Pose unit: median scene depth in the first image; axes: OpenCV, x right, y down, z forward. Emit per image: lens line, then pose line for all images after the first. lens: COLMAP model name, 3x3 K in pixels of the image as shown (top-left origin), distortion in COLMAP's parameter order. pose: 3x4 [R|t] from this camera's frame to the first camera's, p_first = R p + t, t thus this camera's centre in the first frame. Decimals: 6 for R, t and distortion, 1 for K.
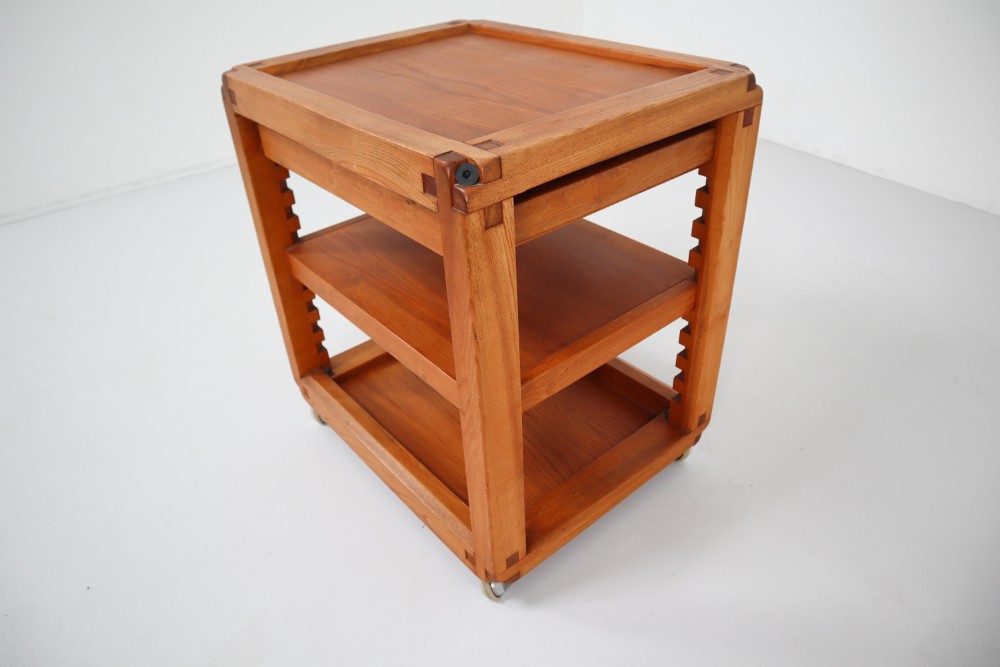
lens RADIAL K [[687.6, 0, 500.0], [0, 687.6, 333.5], [0, 0, 1]] dist [-0.074573, 0.002516]
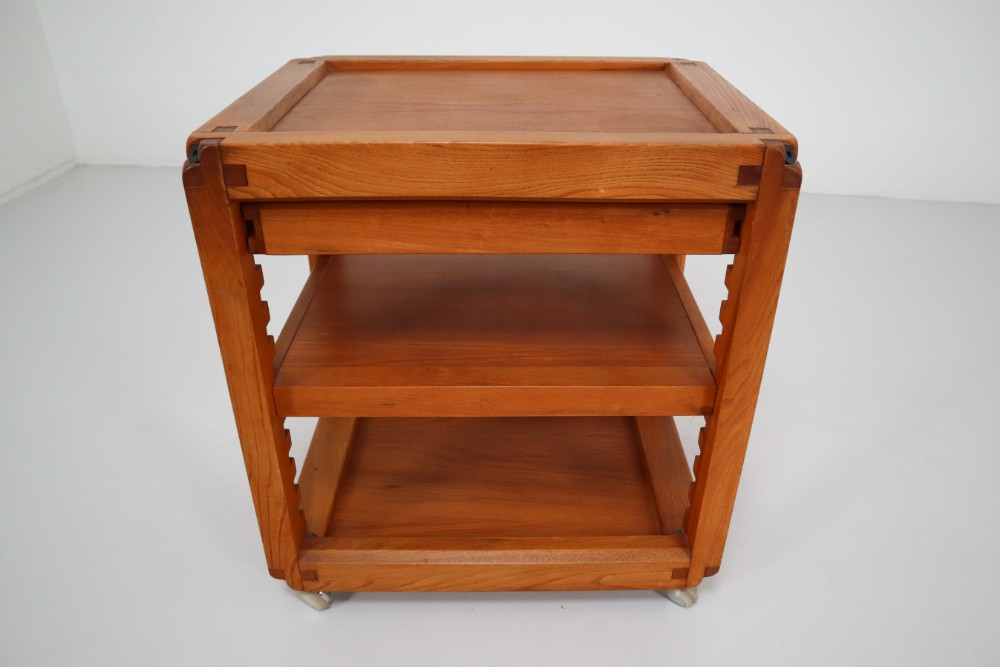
lens RADIAL K [[768.6, 0, 520.3], [0, 768.6, 366.4], [0, 0, 1]] dist [-0.070785, 0.000944]
pose [[0.623581, -0.363177, 0.692278, -1.044596], [0.405487, 0.907365, 0.110765, -0.188694], [-0.668376, 0.211639, 0.713079, 0.397882]]
